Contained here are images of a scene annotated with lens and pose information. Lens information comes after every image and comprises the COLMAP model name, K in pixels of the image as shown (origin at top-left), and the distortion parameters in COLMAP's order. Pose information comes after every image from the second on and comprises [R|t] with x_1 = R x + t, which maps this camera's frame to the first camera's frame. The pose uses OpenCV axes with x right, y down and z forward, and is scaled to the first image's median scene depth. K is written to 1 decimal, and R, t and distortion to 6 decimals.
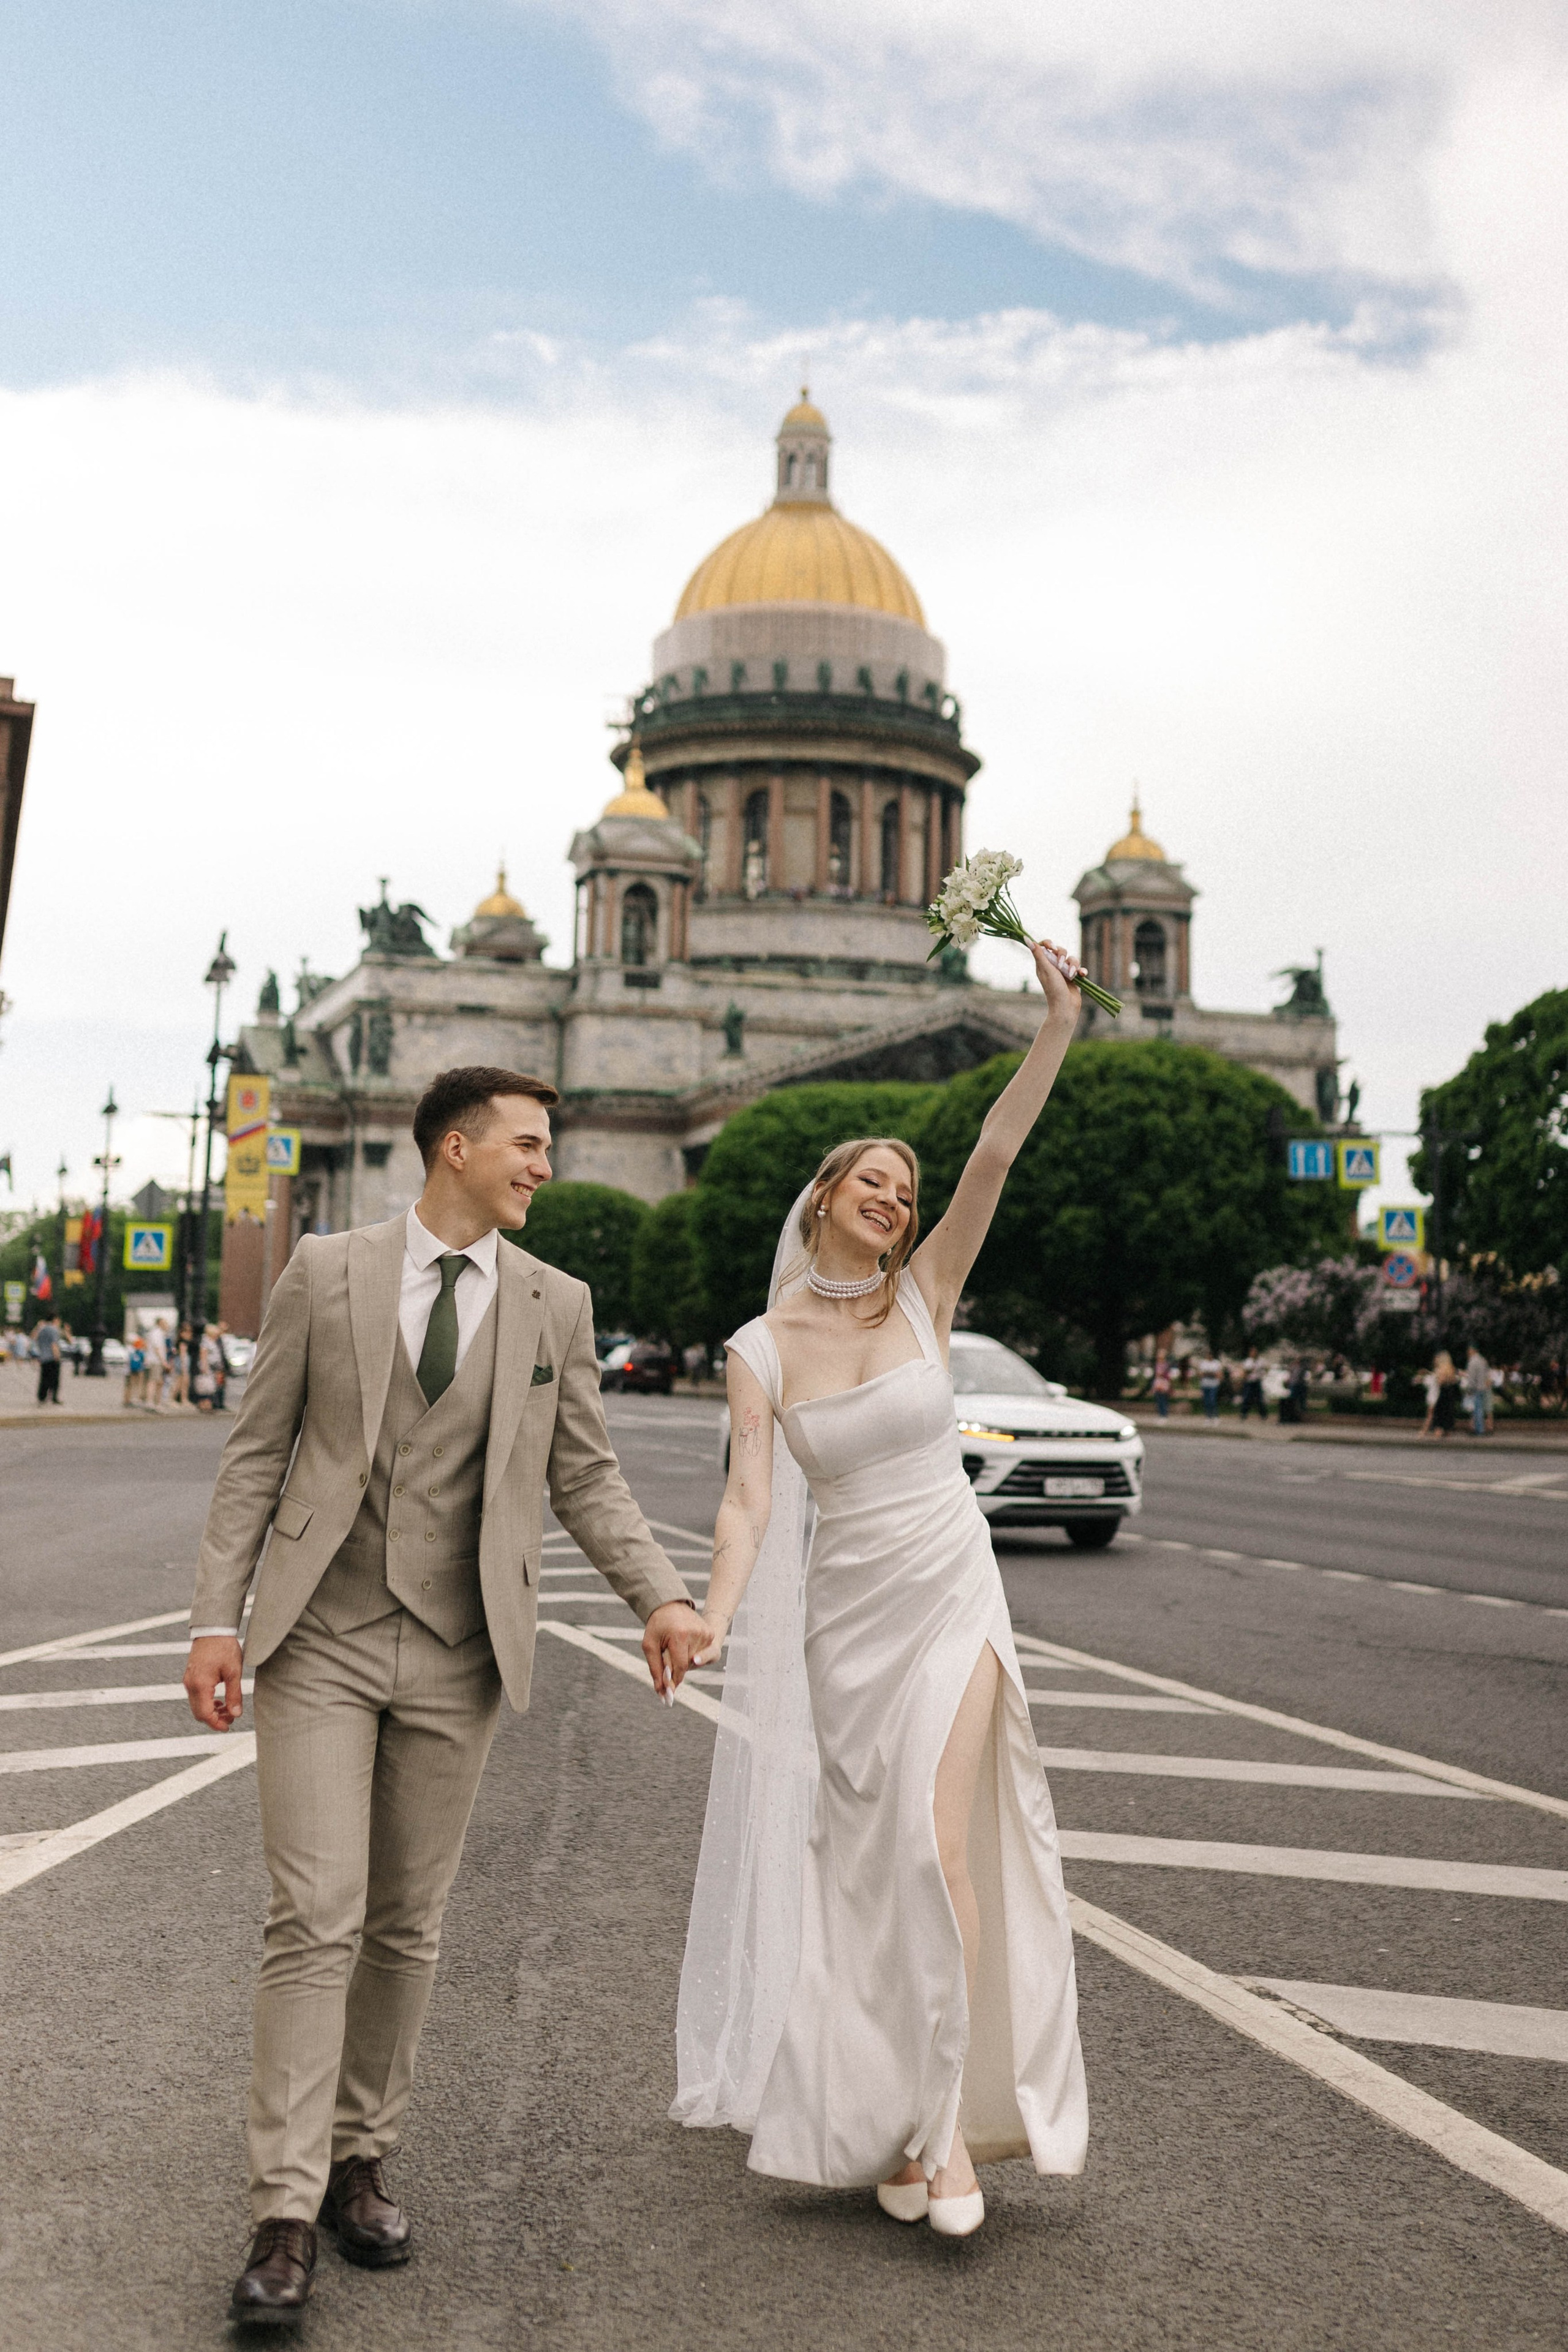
lens RADIAL K [[2147.5, 0, 780.2], [0, 2147.5, 1185.0], [0, 0, 1]] dist [-0.008518, 0.000000]
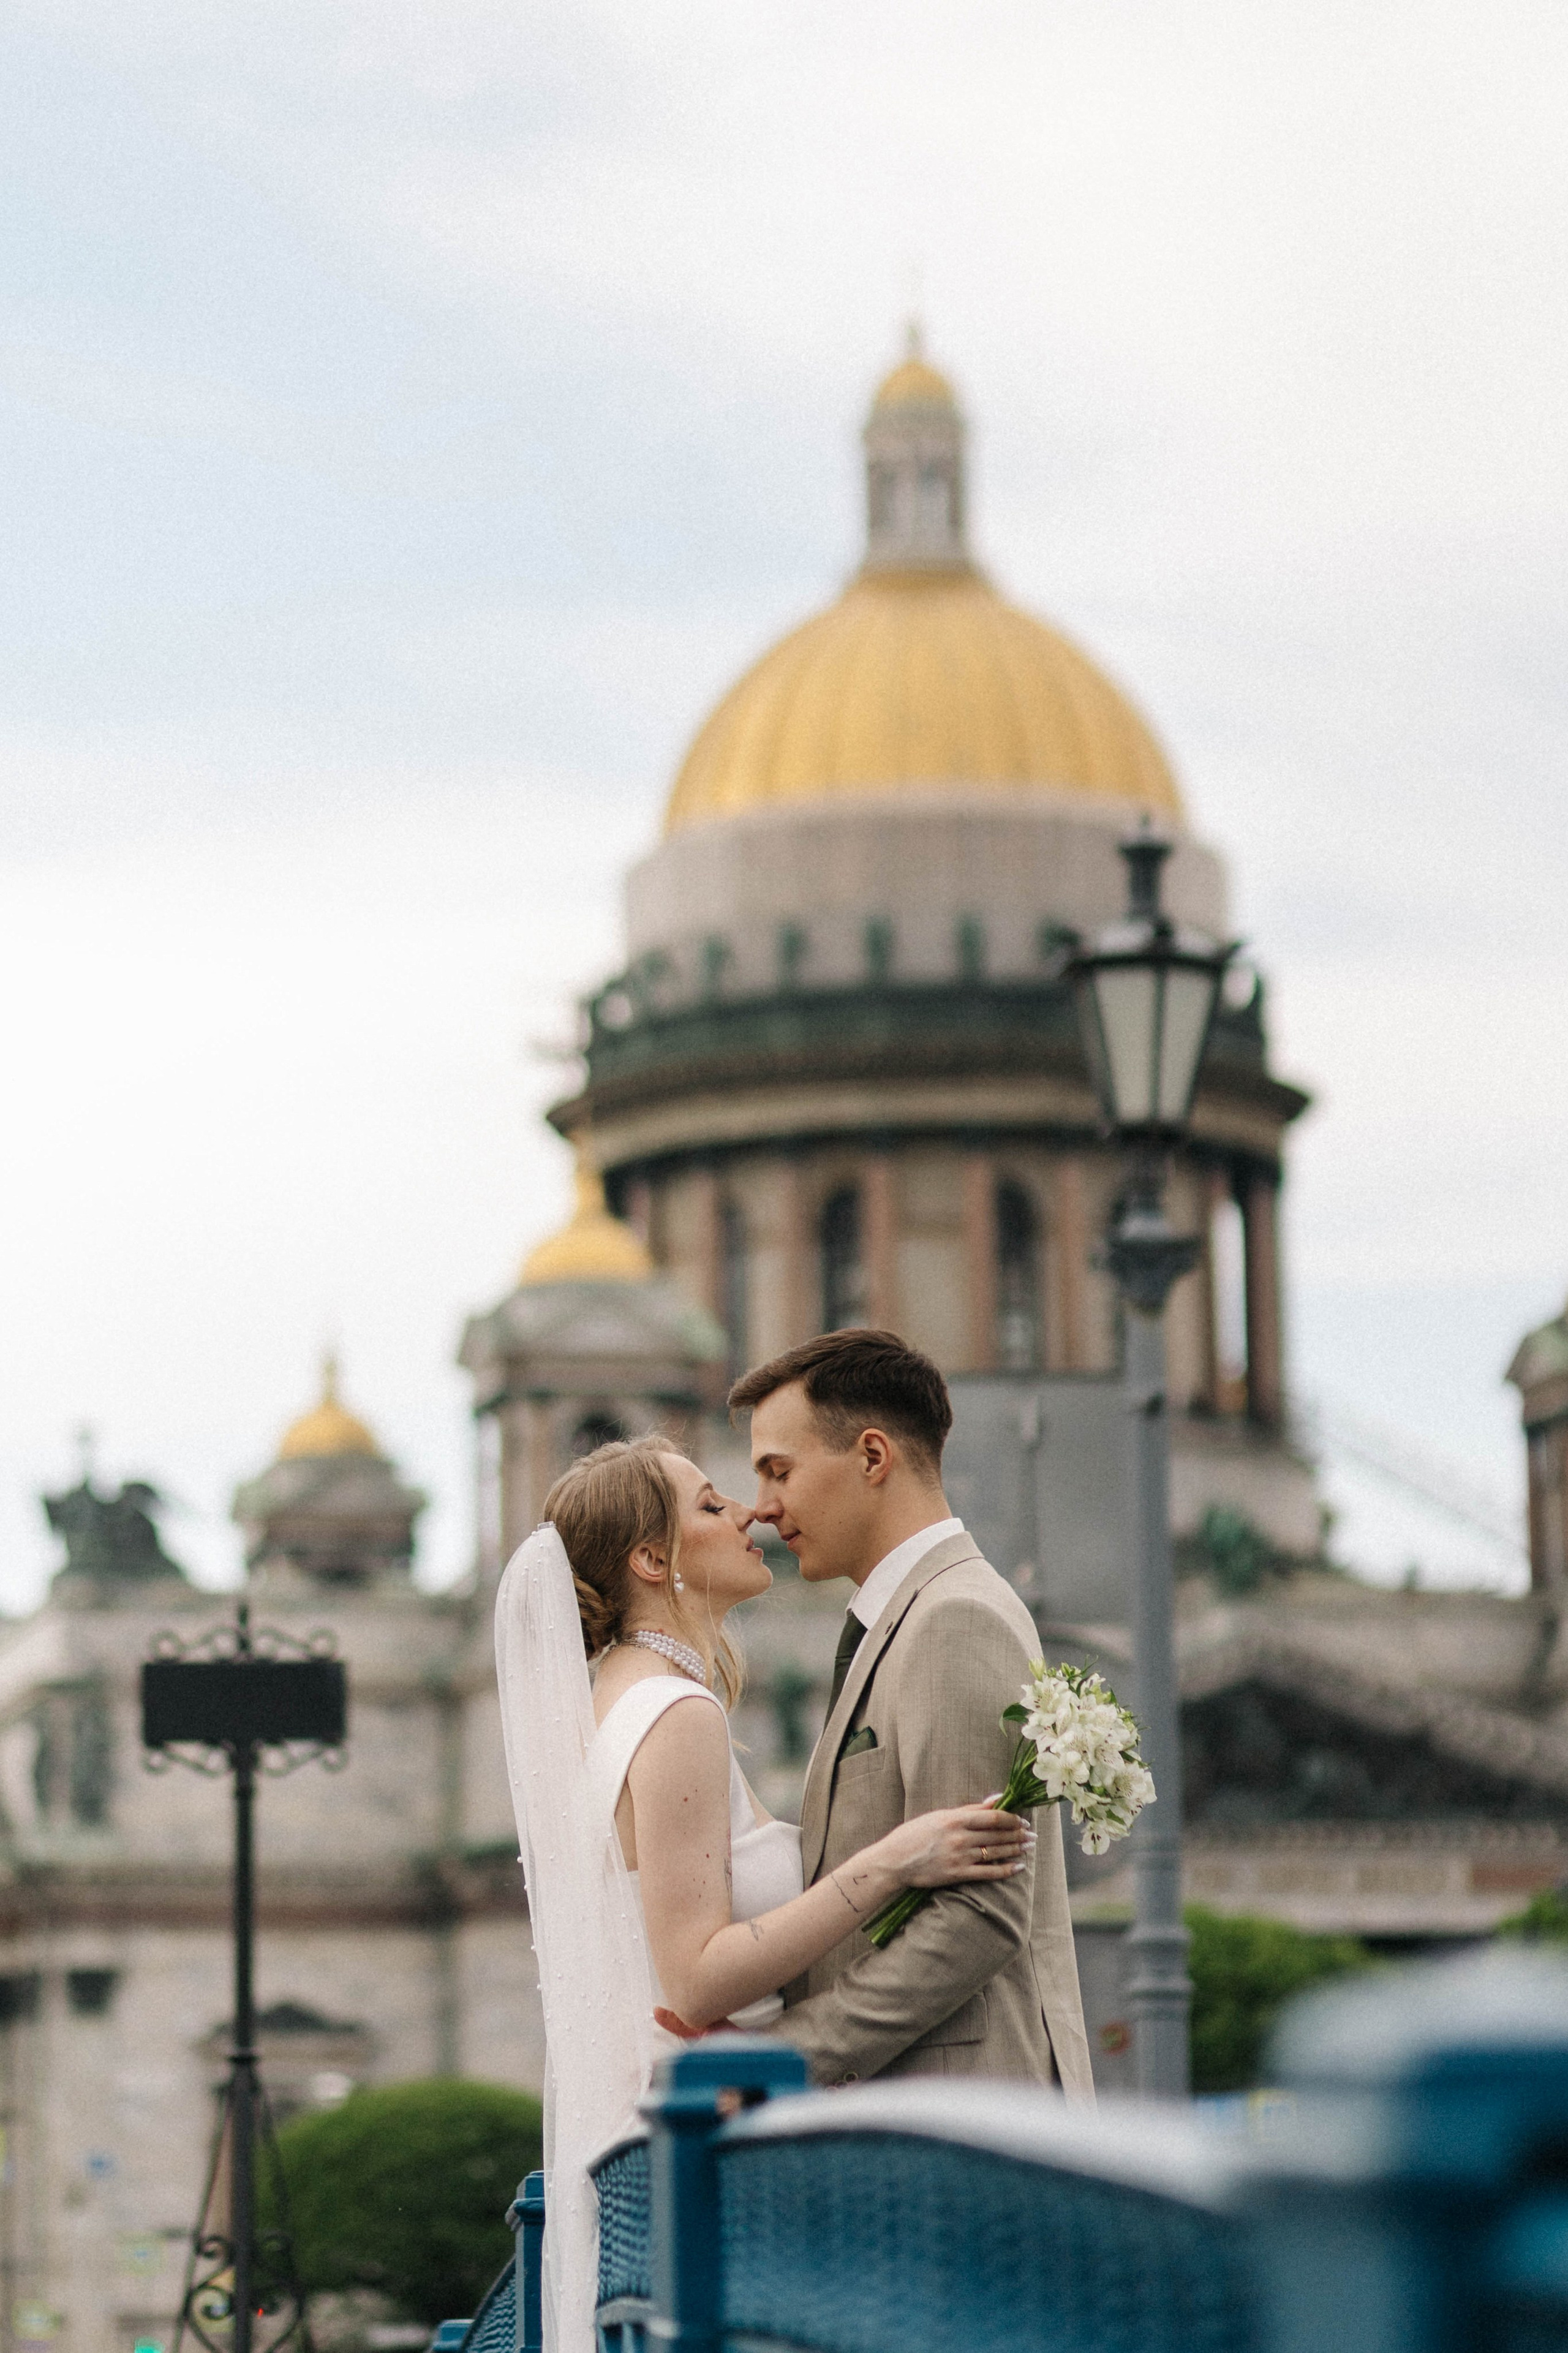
lens RADIAL K [[7005.4, 0, 678.2], [0, 7005.4, 1337.6], [0, 0, 1]] dist [0.332908, 0.000000]
pose [[0.994066, -0.050626, -0.096281, 0.106804], [0.044067, 0.996638, -0.069071, -0.044620], [0.099454, 0.064419, 0.992955, -0.588321]]
